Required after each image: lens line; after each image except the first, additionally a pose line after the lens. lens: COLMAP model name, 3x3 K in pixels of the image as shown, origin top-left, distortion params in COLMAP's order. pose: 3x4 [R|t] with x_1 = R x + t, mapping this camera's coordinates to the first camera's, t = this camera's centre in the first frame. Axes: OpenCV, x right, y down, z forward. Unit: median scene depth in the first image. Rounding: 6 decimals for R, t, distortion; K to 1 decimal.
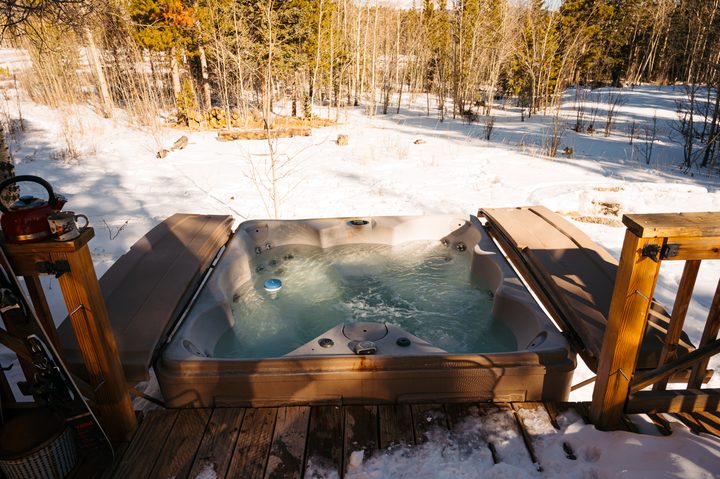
lens RADIAL K [[481.0, 0, 357.0], [0, 481.0, 237.8], [0, 0, 1]] dist [-0.025886, 0.021366]
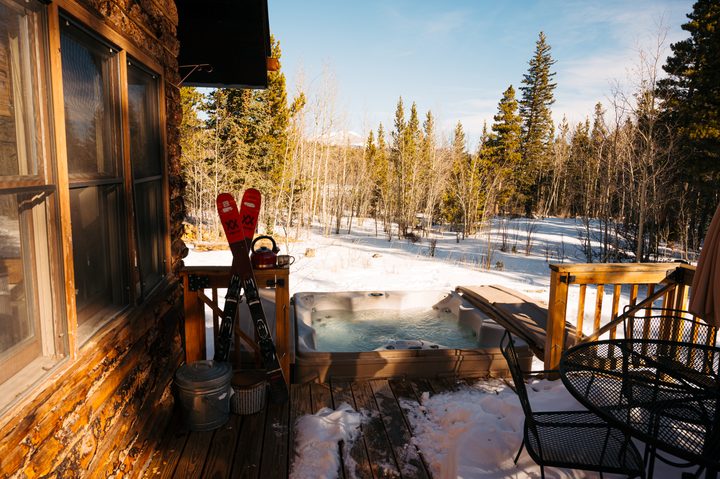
lens RADIAL K [[481.0, 0, 360.6], [0, 481.0, 239.5], [0, 0, 1]] dist [-0.025886, 0.021366]
pose [[0.989441, 0.028556, 0.142098, -0.054429], [0.007502, 0.968996, -0.246964, 0.035148], [-0.144745, 0.245422, 0.958549, -0.088954]]
